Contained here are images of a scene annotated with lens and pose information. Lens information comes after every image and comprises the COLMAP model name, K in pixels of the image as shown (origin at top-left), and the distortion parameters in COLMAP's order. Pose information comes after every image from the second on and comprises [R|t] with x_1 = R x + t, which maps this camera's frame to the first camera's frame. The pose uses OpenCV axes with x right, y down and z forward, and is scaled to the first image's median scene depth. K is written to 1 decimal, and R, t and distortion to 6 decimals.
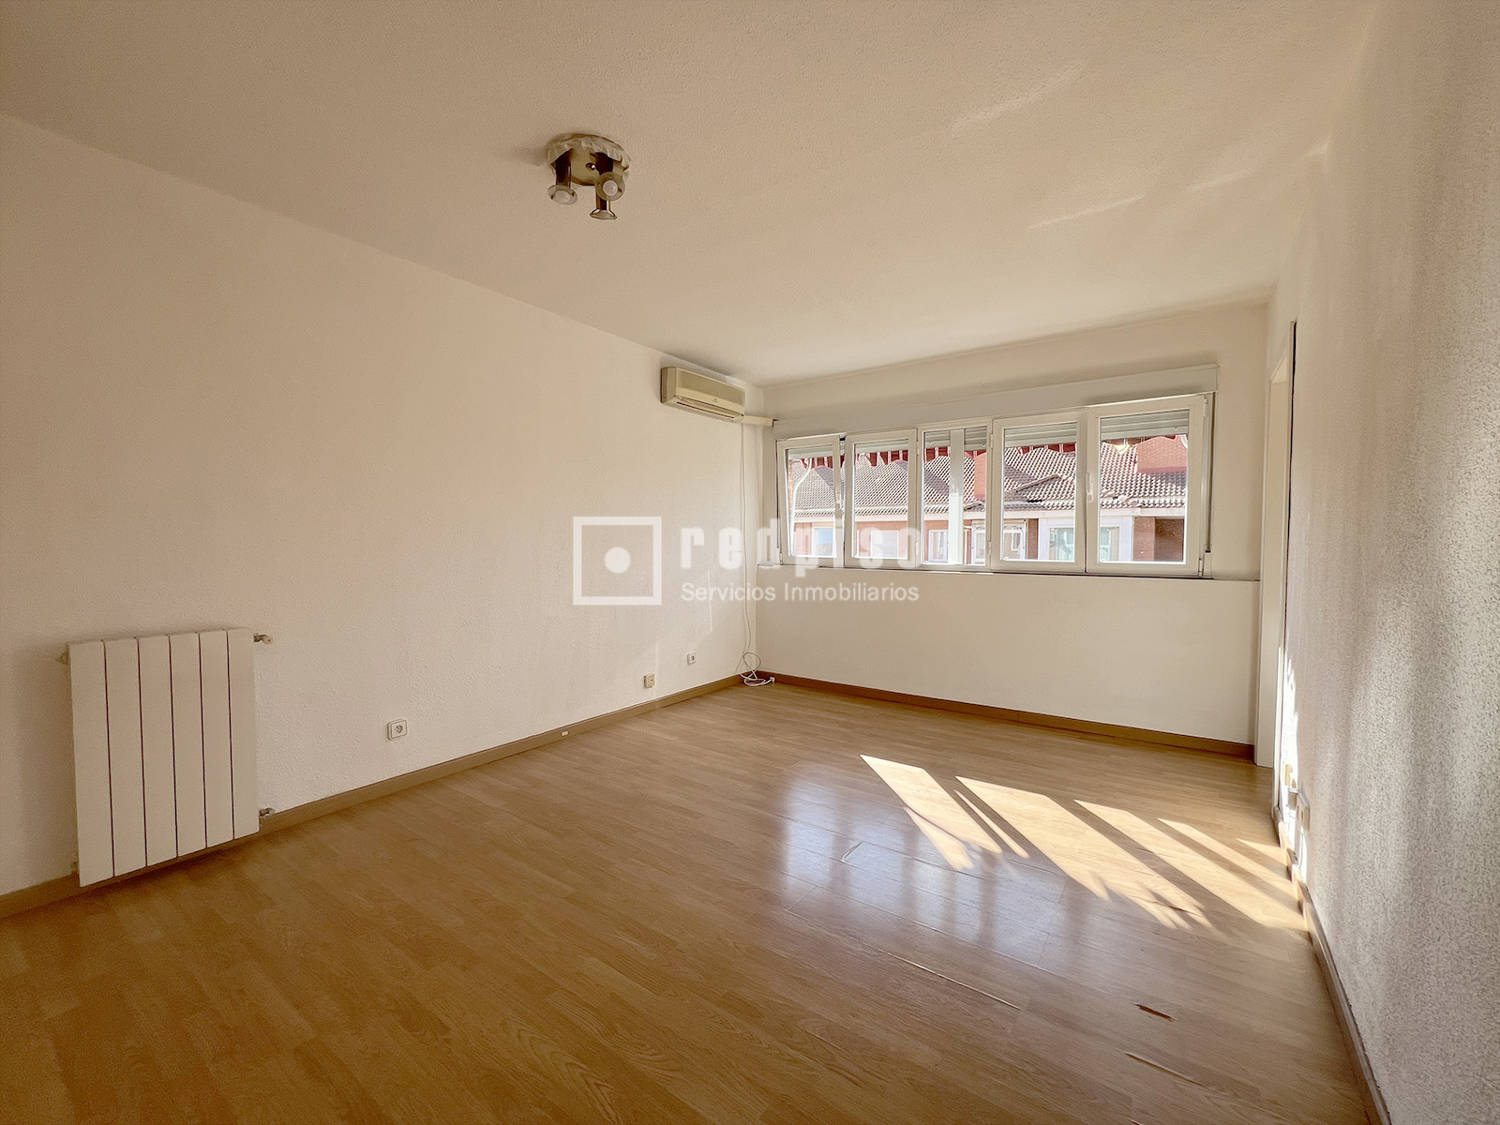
lens RADIAL K [[615.9, 0, 748.3], [0, 615.9, 562.2], [0, 0, 1]] dist [0.000945, 0.000082]
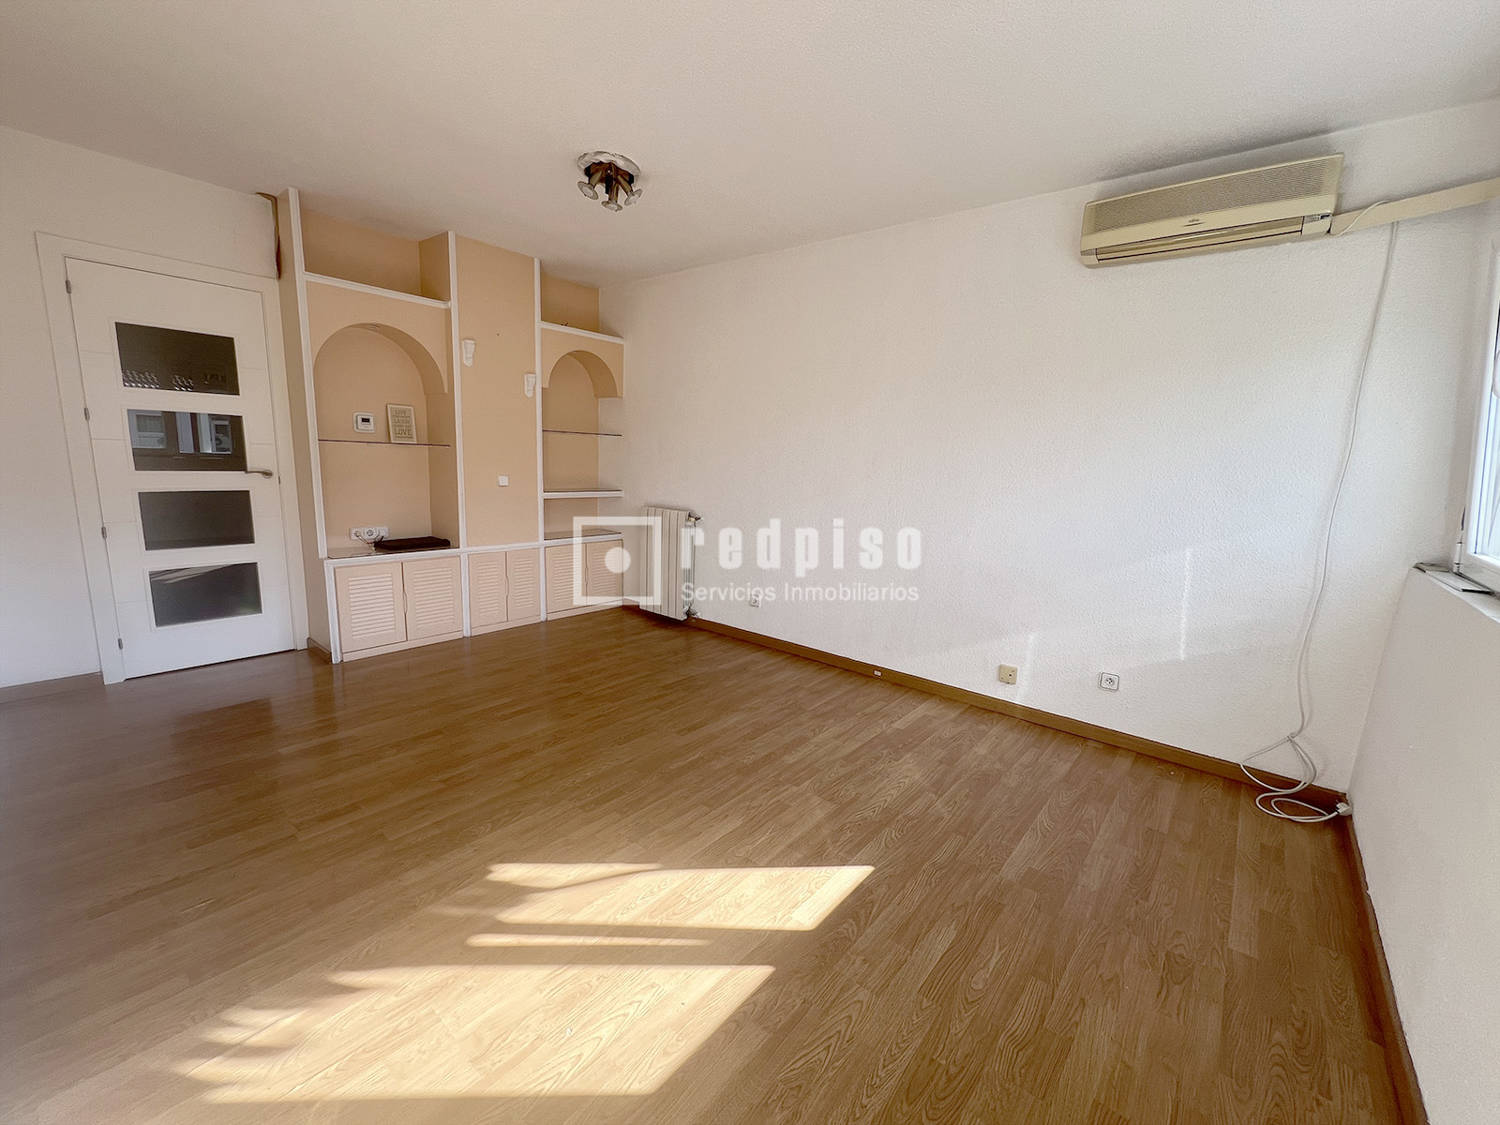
lens RADIAL K [[615.7, 0, 743.6], [0, 615.7, 567.1], [0, 0, 1]] dist [-0.001750, -0.000364]
pose [[-0.074287, 0.173656, -0.982000, 0.662695], [-0.078463, 0.980651, 0.179353, -0.049270], [0.994145, 0.090375, -0.059224, 0.838109]]
